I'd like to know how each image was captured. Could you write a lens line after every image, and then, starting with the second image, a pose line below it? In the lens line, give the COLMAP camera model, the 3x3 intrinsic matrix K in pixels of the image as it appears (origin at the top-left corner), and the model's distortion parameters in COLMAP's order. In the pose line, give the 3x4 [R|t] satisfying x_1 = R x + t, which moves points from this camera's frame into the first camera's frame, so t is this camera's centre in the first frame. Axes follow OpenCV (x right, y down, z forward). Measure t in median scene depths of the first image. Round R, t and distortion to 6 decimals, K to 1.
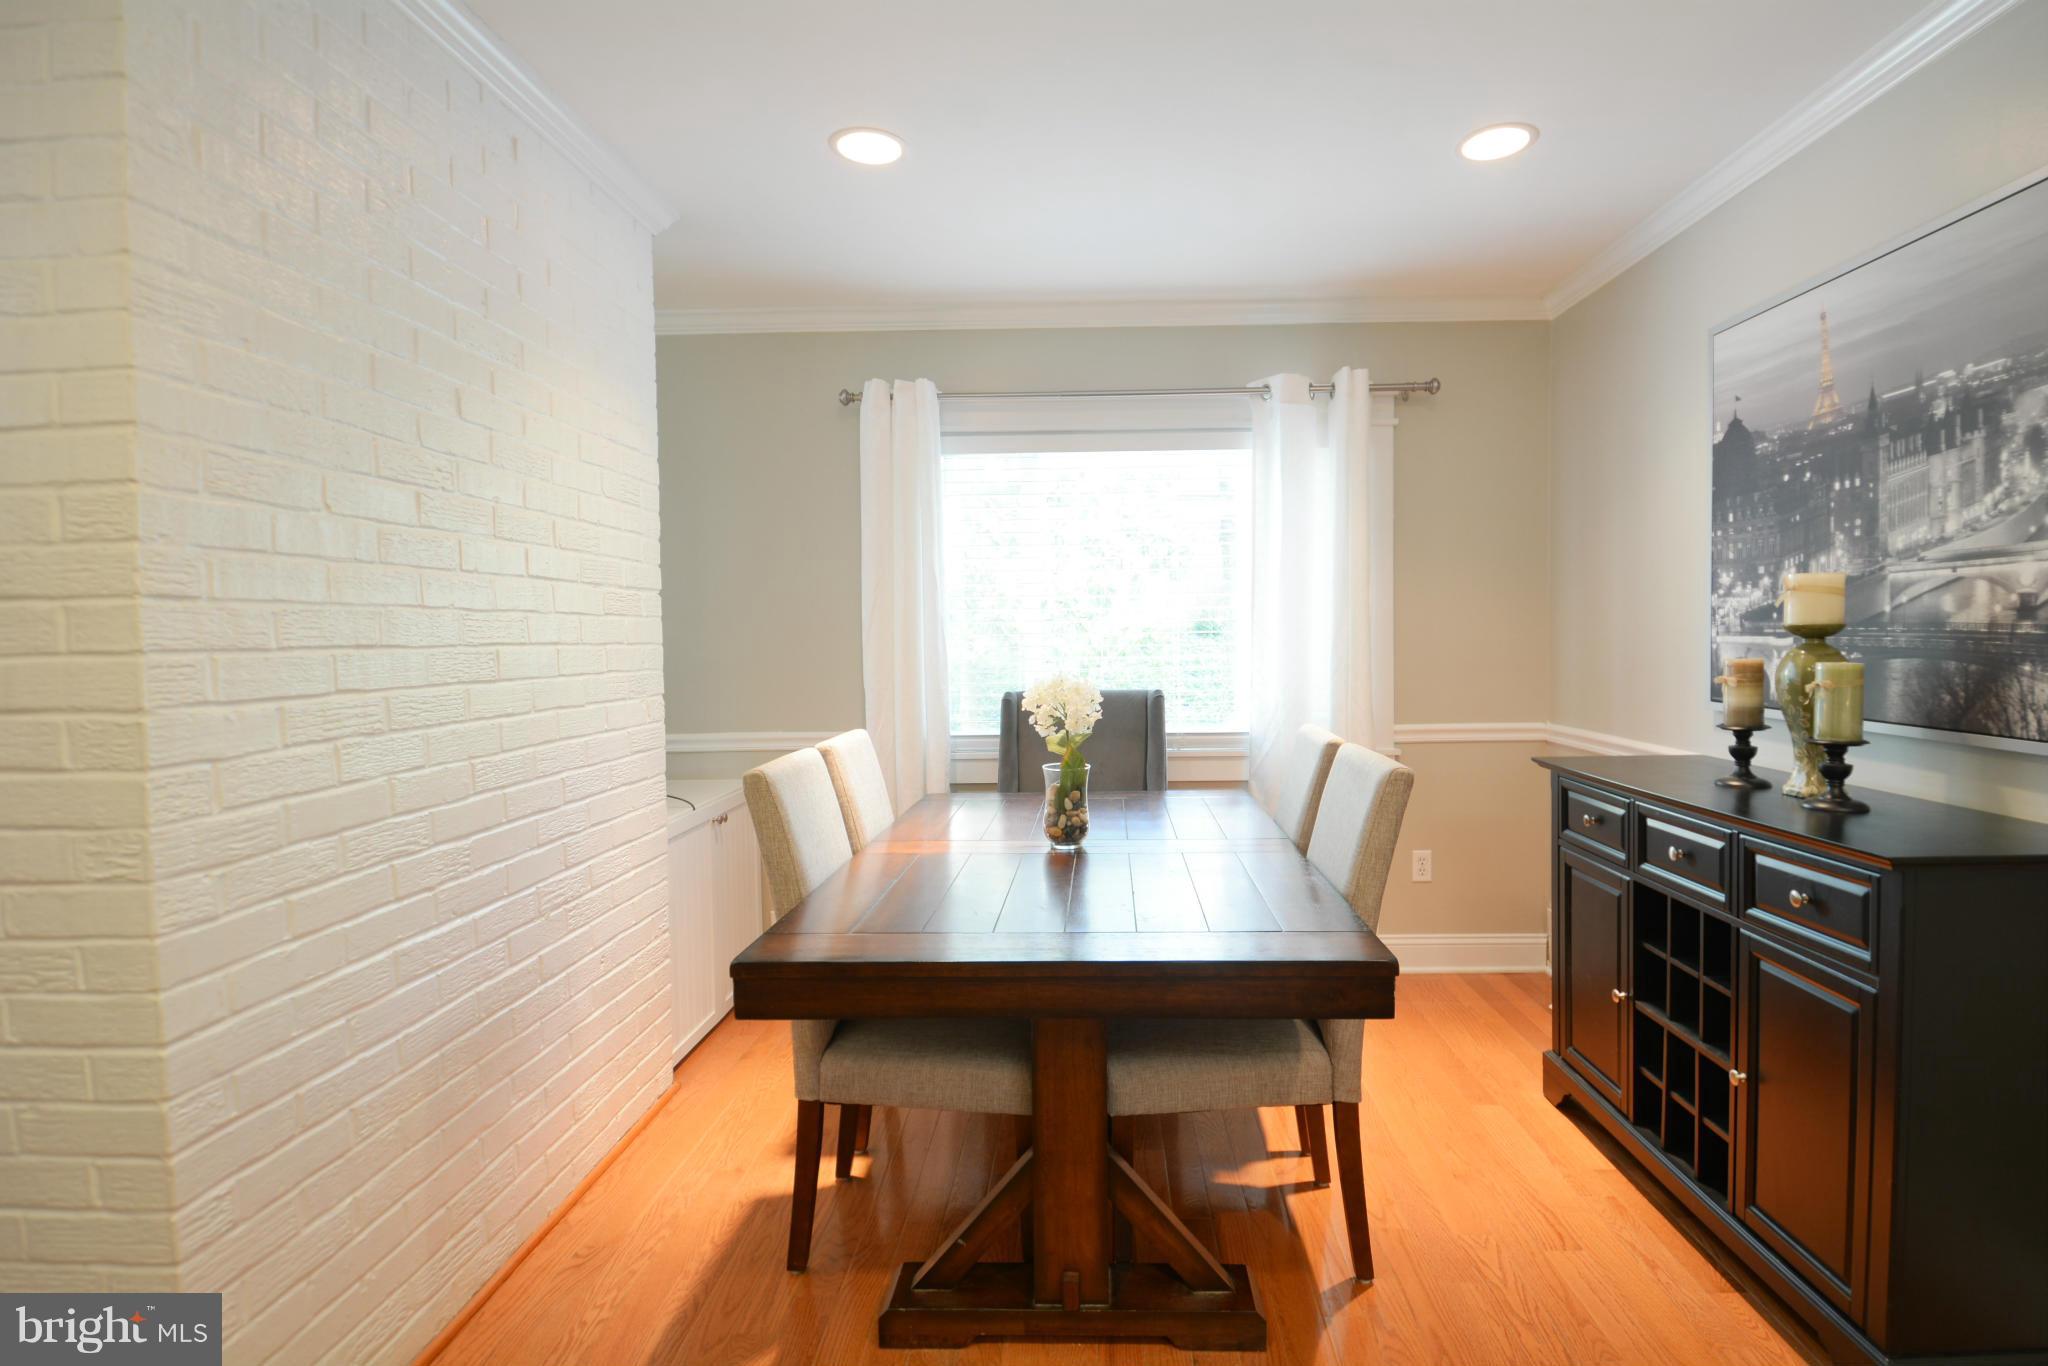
lens RADIAL K [[999.3, 0, 1077.6], [0, 999.3, 671.4], [0, 0, 1]] dist [0.030131, -0.031779]
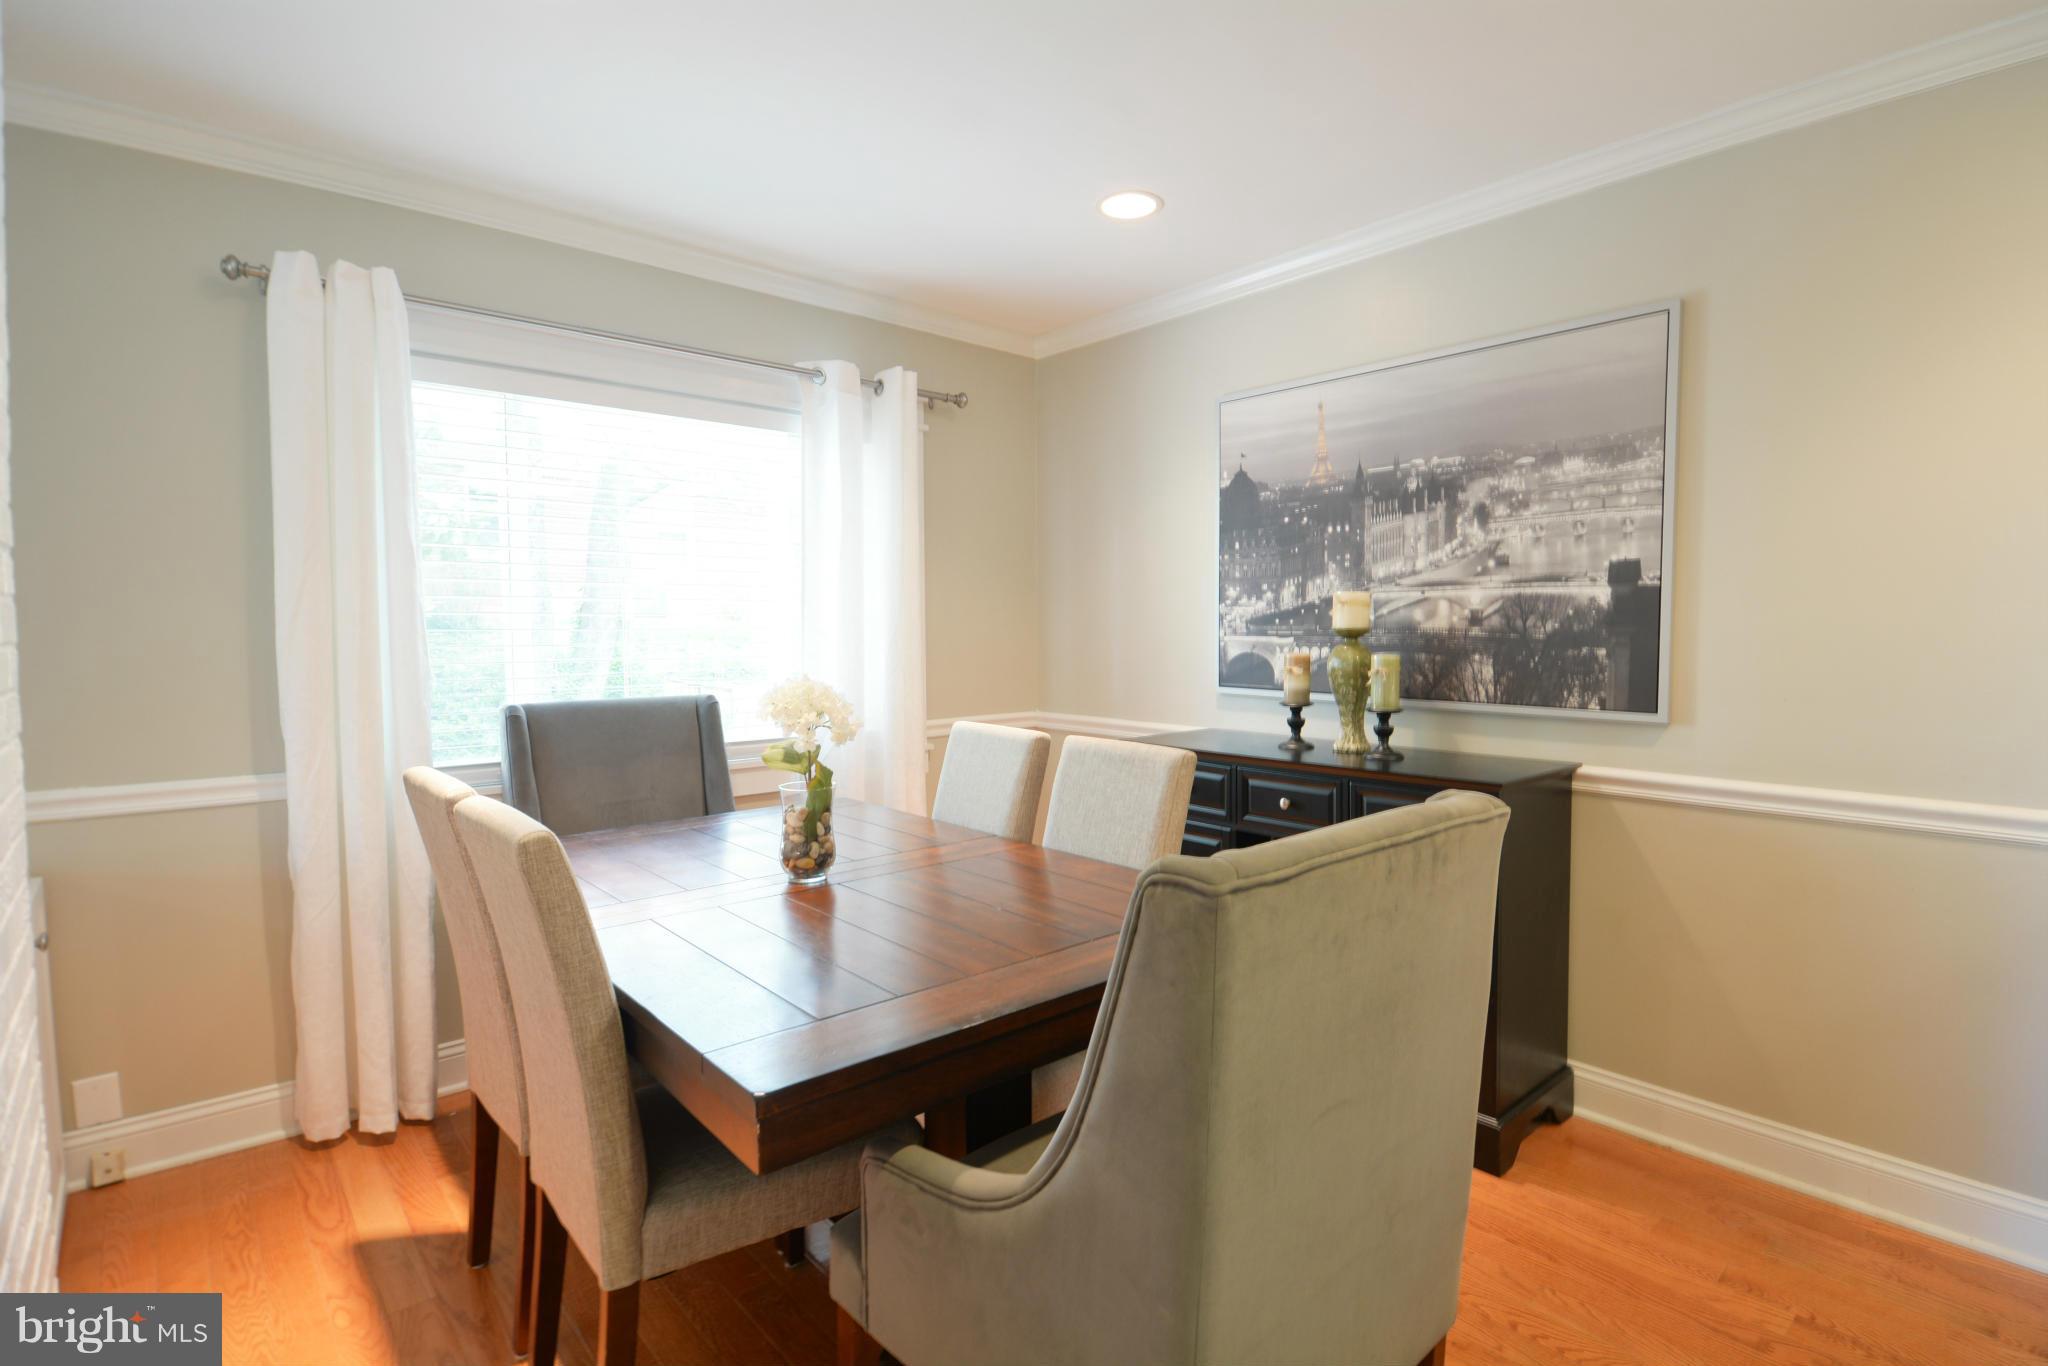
lens RADIAL K [[999.3, 0, 1077.6], [0, 999.3, 671.4], [0, 0, 1]] dist [0.030131, -0.031779]
pose [[0.722016, -0.021206, 0.691552, -0.502379], [0.019858, 0.999754, 0.009925, -0.007998], [-0.691592, 0.006567, 0.722259, 0.252897]]
